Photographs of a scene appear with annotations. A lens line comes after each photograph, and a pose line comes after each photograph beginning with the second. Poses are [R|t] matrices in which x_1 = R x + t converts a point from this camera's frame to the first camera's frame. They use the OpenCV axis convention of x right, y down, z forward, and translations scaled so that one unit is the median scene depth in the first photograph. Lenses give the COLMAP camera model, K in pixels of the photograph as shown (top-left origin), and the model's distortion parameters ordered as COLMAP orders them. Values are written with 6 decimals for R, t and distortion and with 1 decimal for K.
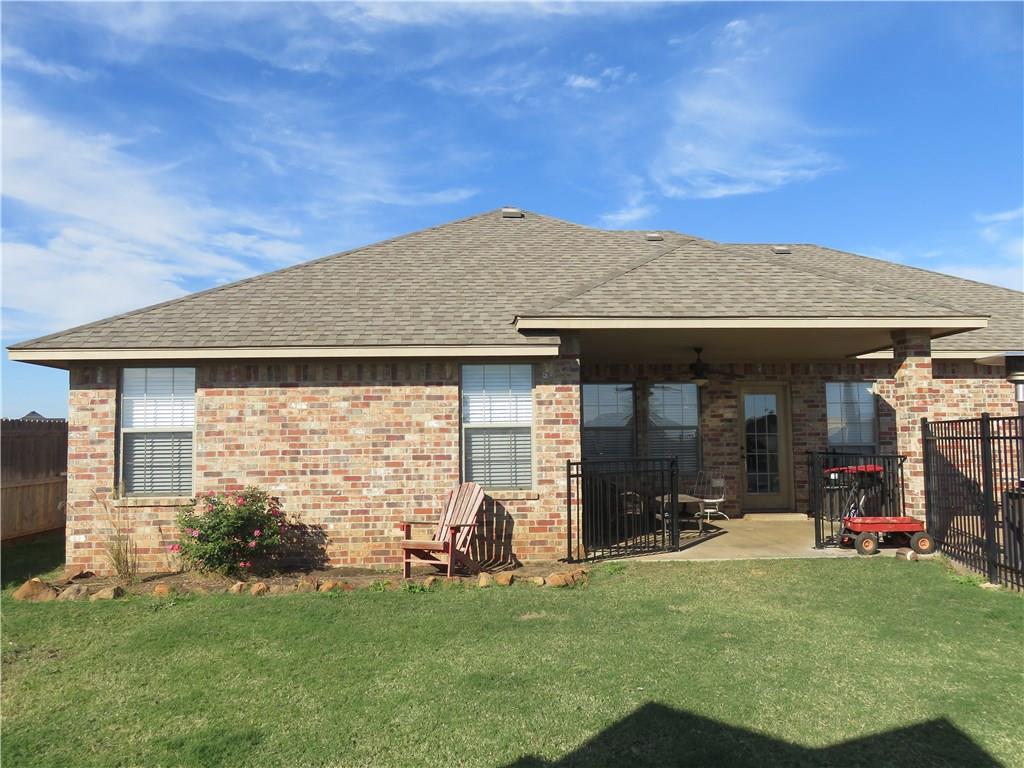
lens RADIAL K [[763.9, 0, 512.3], [0, 763.9, 388.7], [0, 0, 1]] dist [-0.012652, 0.000117]
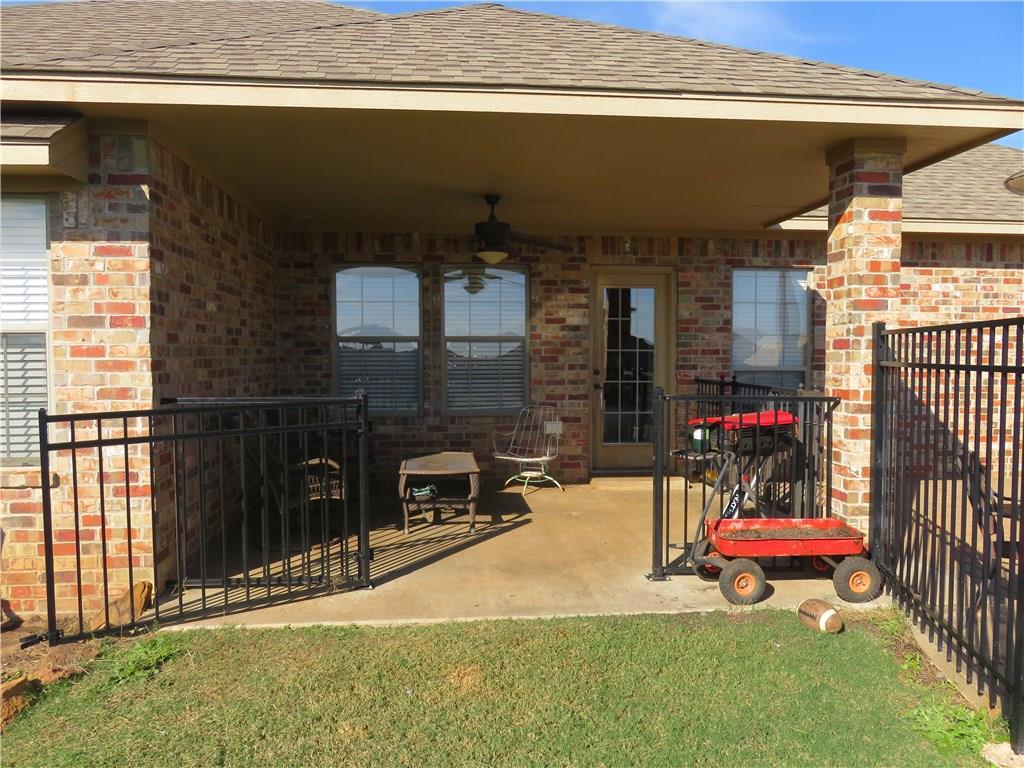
lens RADIAL K [[763.9, 0, 509.5], [0, 763.9, 393.7], [0, 0, 1]] dist [-0.012652, 0.000117]
pose [[0.999346, 0.007943, 0.035268, 0.215152], [-0.012137, 0.992658, 0.120347, 0.020751], [-0.034053, -0.120697, 0.992105, 0.387978]]
